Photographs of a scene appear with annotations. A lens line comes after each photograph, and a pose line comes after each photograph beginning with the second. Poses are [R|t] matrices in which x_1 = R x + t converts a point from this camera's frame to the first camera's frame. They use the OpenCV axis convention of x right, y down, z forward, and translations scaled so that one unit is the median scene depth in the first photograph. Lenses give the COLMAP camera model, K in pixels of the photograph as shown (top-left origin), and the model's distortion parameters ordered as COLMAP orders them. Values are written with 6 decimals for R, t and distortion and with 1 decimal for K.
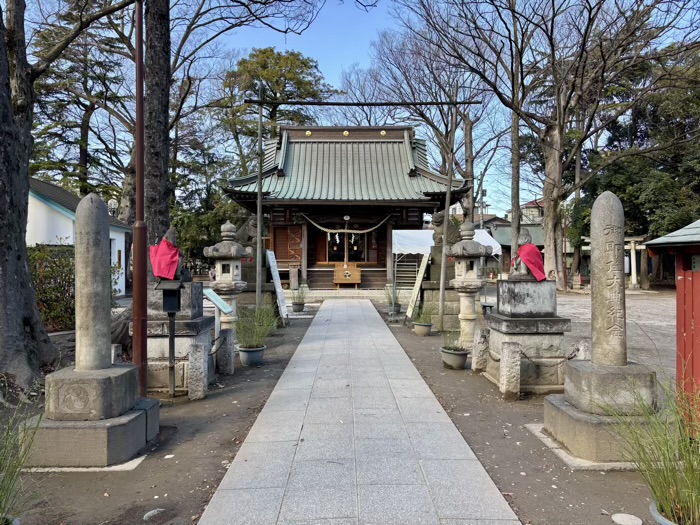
lens RADIAL K [[524.4, 0, 355.9], [0, 524.4, 260.0], [0, 0, 1]] dist [0.105829, -0.135153]
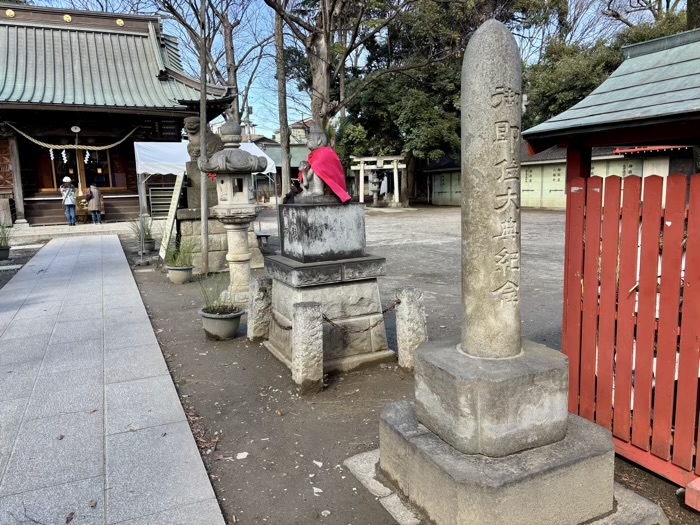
lens RADIAL K [[524.2, 0, 349.5], [0, 524.2, 260.1], [0, 0, 1]] dist [0.067044, -0.075726]
pose [[0.914454, -0.082959, 0.396095, 0.023375], [0.025494, 0.988628, 0.148205, 0.003209], [-0.403886, -0.125429, 0.906170, 0.102712]]
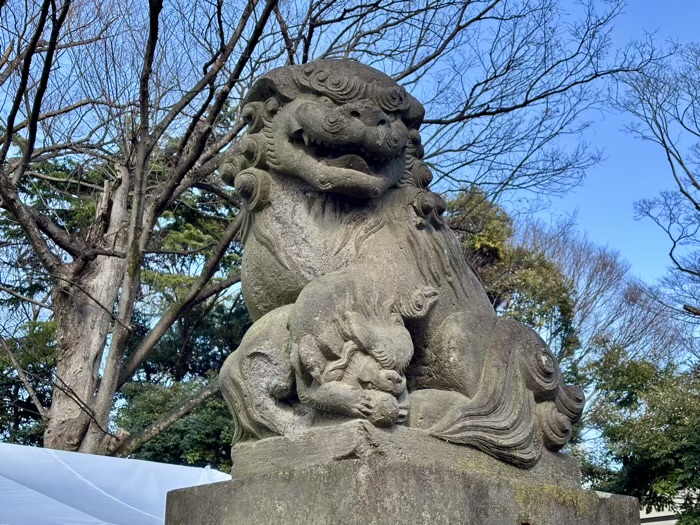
lens RADIAL K [[1065.0, 0, 350.0], [0, 1065.0, 262.5], [0, 0, 1]] dist [0.000066, -0.002676]
pose [[0.719081, 0.239801, 0.652241, 0.027009], [0.000953, 0.938234, -0.345999, -0.002021], [-0.694926, 0.249423, 0.674438, 0.442751]]
